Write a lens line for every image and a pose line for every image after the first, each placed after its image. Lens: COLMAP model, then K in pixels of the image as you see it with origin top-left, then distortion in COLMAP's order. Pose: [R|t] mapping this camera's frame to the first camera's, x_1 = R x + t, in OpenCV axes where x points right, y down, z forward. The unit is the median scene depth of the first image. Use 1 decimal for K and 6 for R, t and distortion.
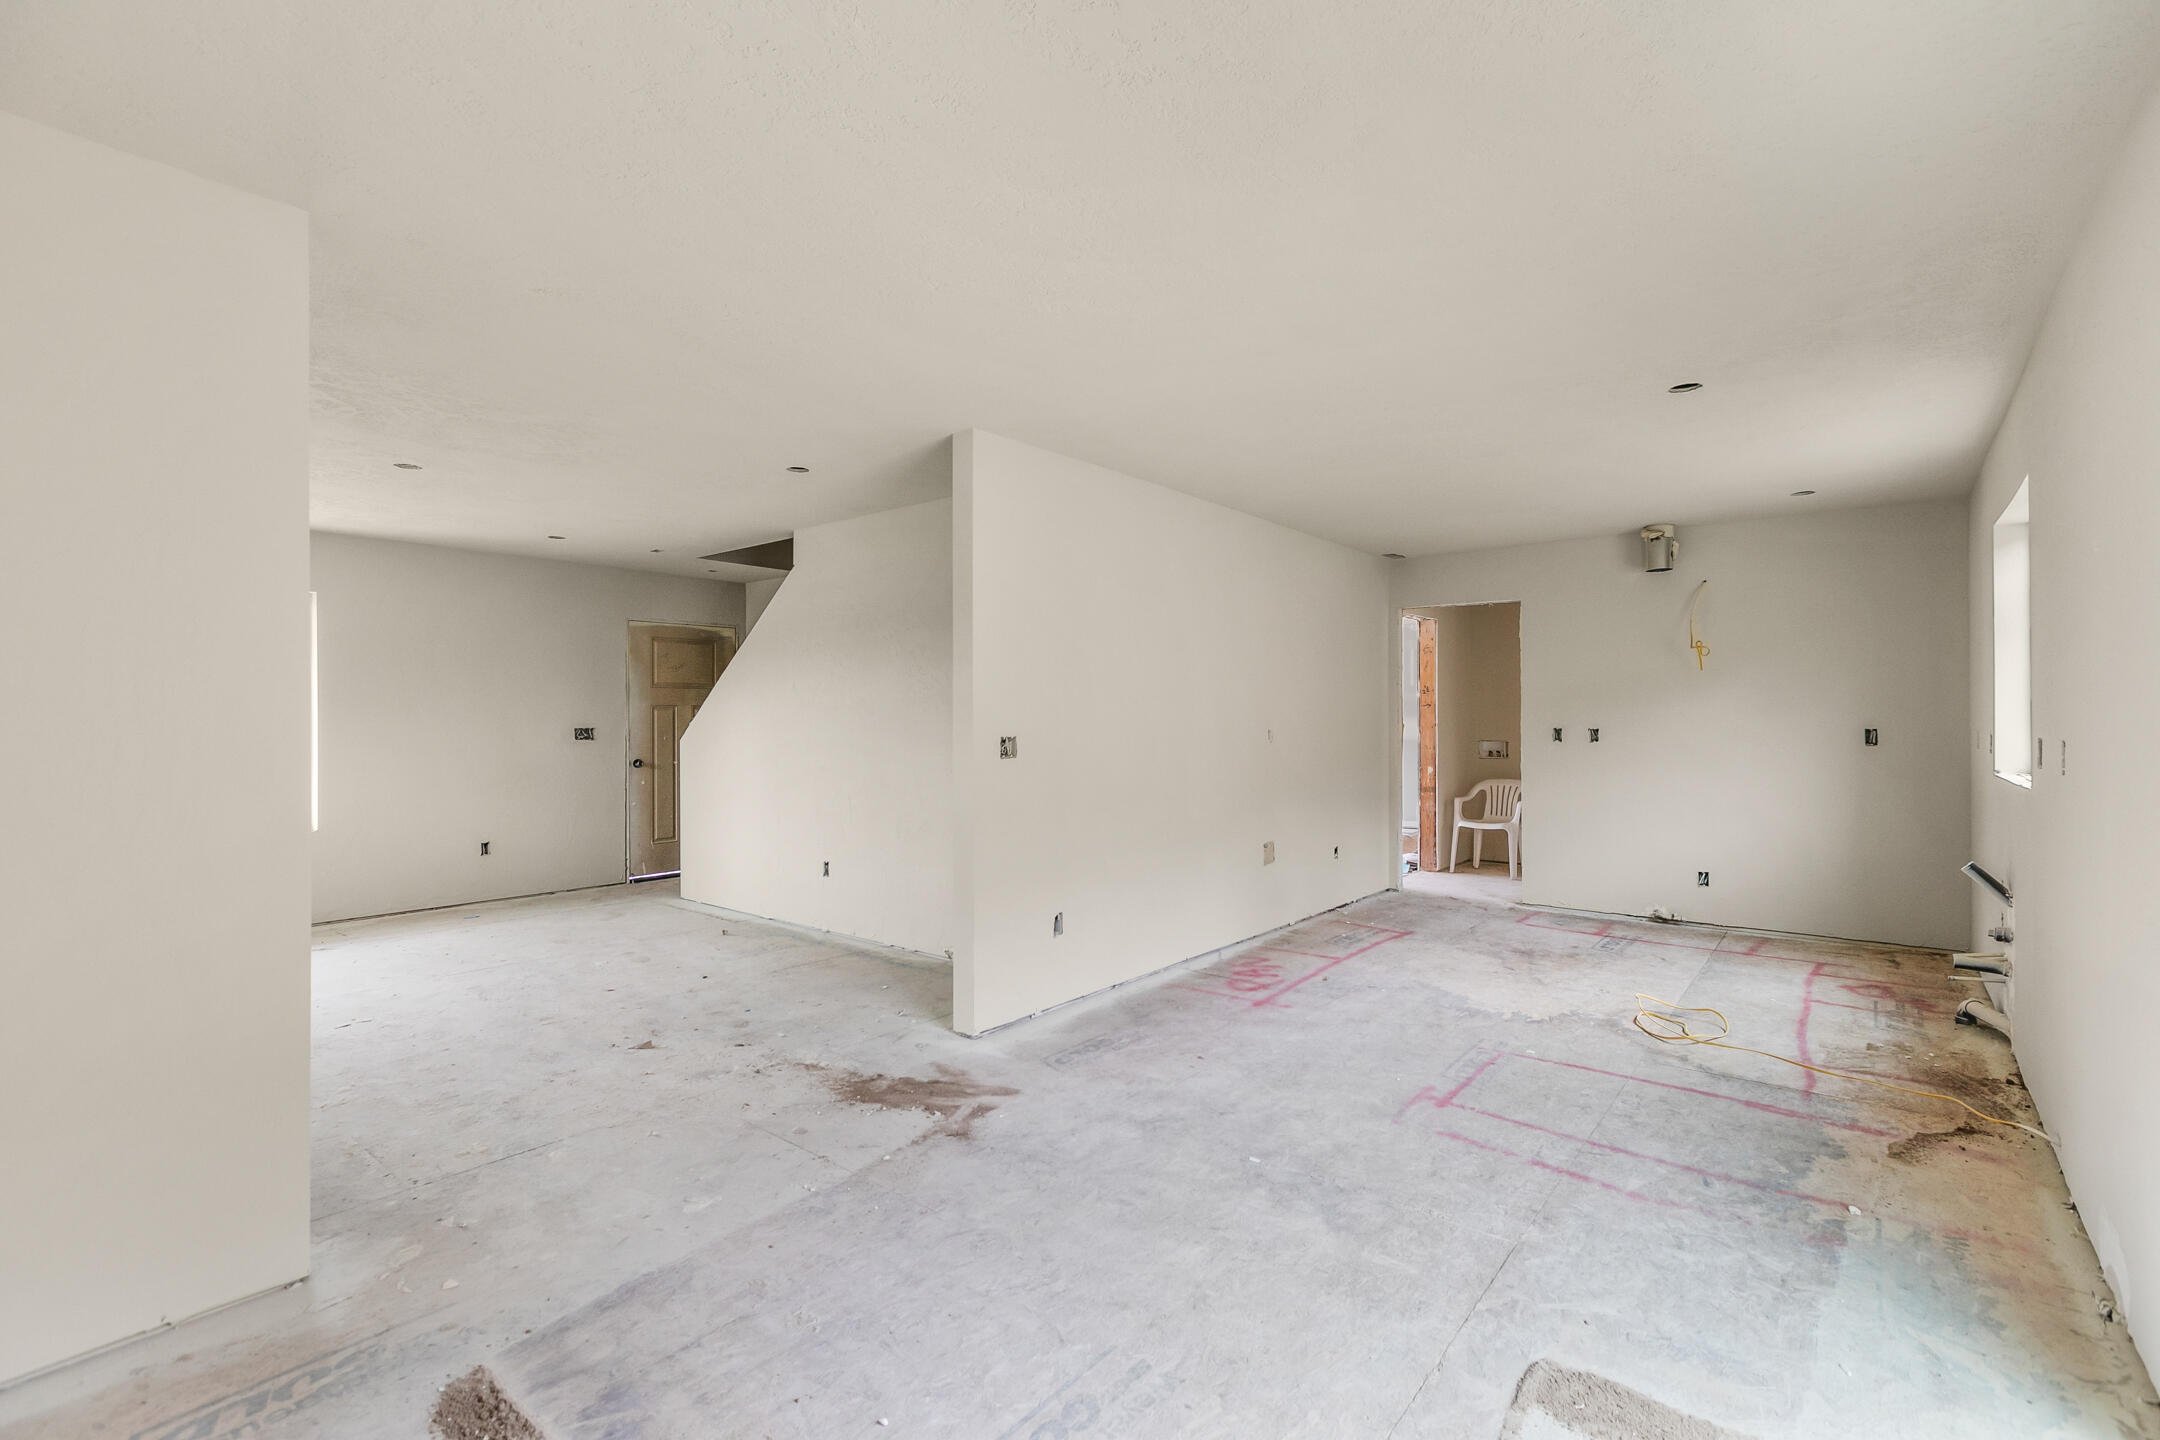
lens RADIAL K [[982.8, 0, 1080.8], [0, 982.8, 716.3], [0, 0, 1]] dist [-0.000750, -0.000537]
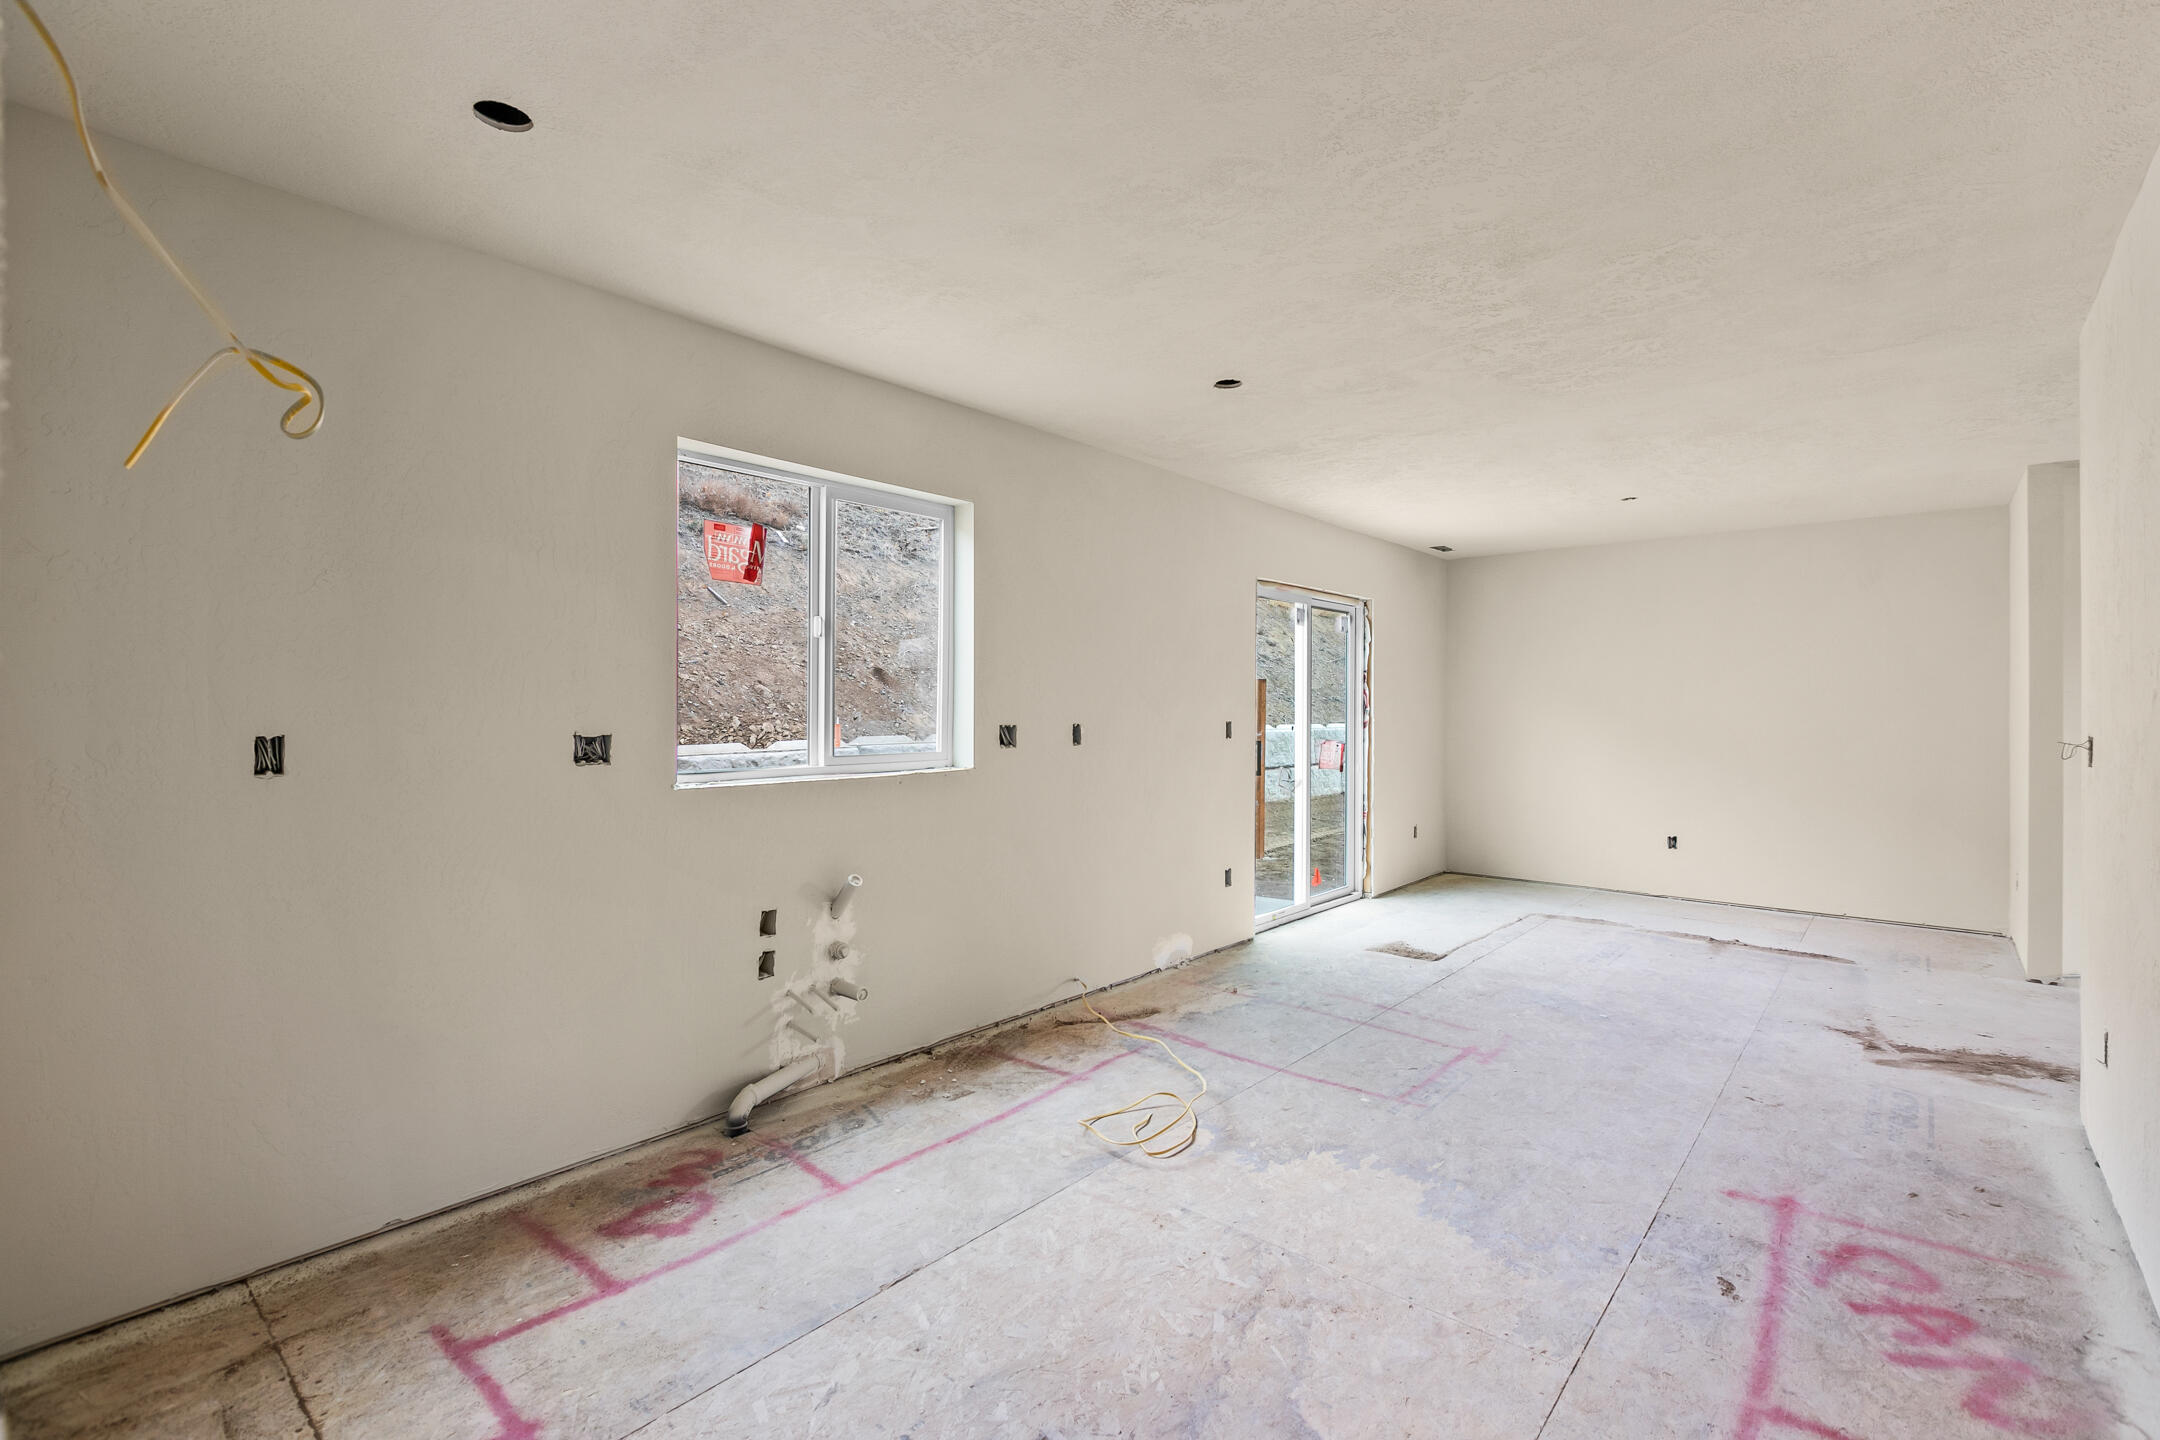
lens RADIAL K [[982.8, 0, 1078.4], [0, 982.8, 714.5], [0, 0, 1]] dist [-0.000750, -0.000537]
pose [[-0.999429, 0.000653, 0.033779, 0.721849], [0.000710, 0.999998, 0.001674, 0.004247], [-0.033778, 0.001697, -0.999428, 1.982896]]
